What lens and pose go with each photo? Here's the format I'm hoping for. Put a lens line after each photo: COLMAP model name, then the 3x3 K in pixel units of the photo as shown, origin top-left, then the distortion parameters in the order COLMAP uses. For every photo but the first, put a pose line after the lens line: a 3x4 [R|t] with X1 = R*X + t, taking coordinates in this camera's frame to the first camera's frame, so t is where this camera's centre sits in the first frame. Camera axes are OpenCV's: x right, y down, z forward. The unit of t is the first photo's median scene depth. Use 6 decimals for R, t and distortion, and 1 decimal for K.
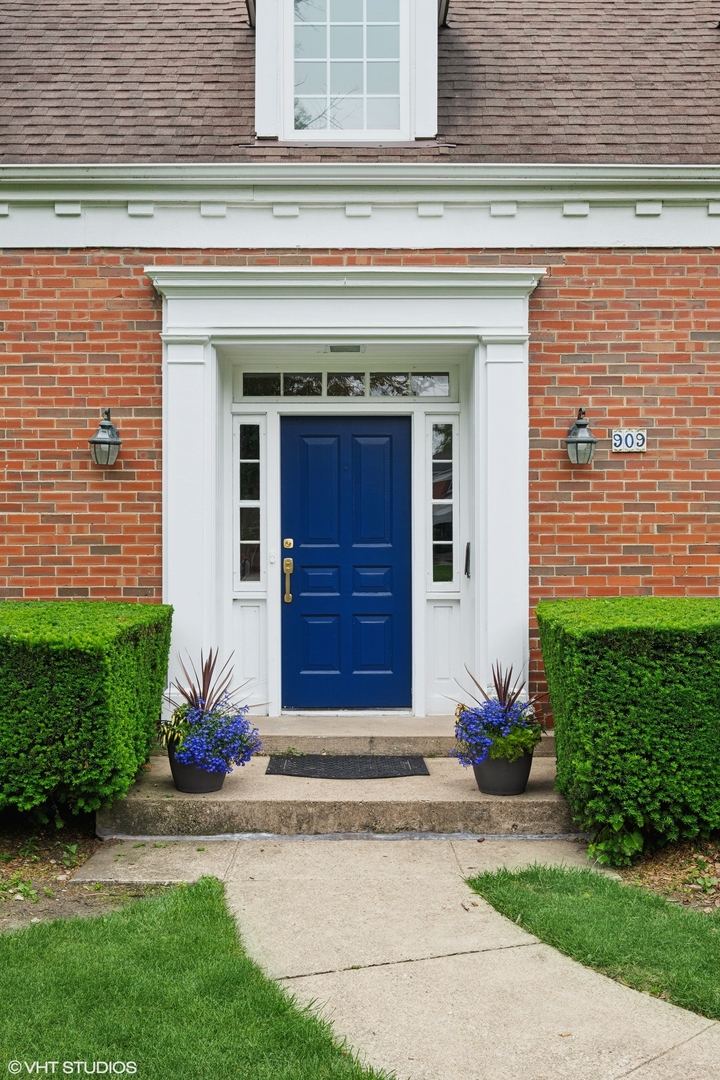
lens RADIAL K [[1027.9, 0, 358.6], [0, 1027.9, 538.9], [0, 0, 1]] dist [-0.004402, 0.000000]
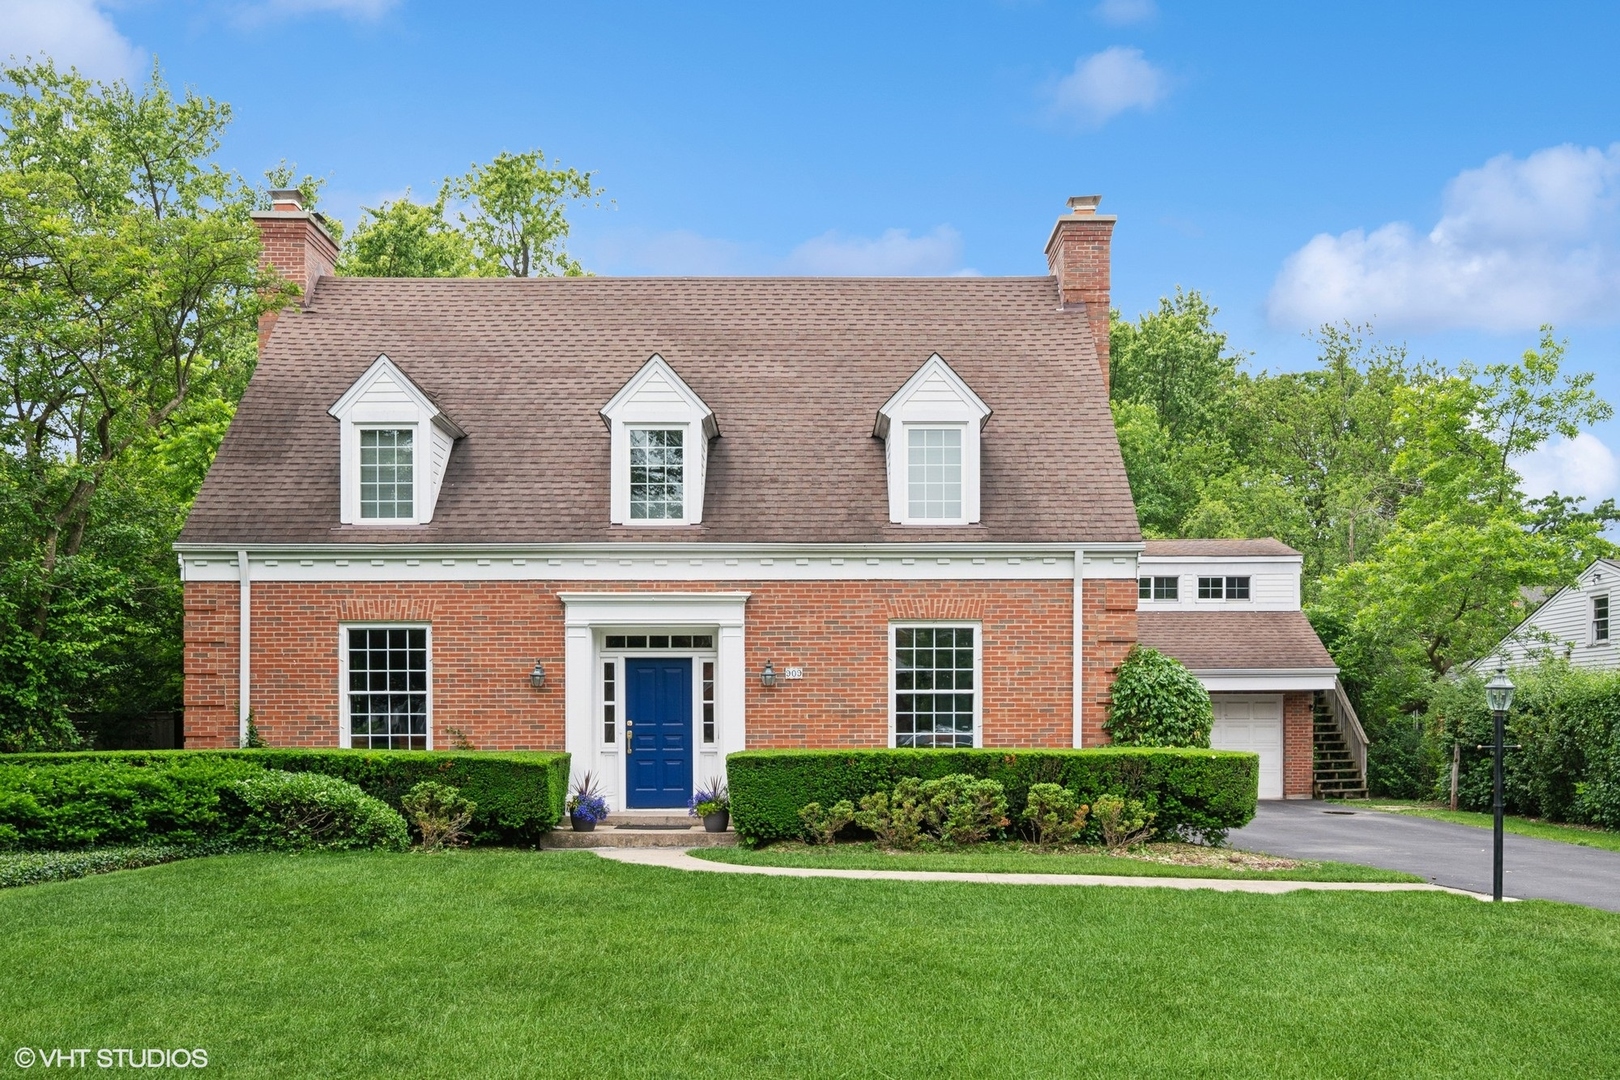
lens RADIAL K [[1388.8, 0, 855.7], [0, 1388.8, 705.1], [0, 0, 1]] dist [0.009501, -0.000127]
pose [[0.999178, -0.001301, 0.040511, 0.268055], [0.001301, 0.999999, 0.000034, -0.031440], [-0.040511, 0.000019, 0.999179, -1.744197]]
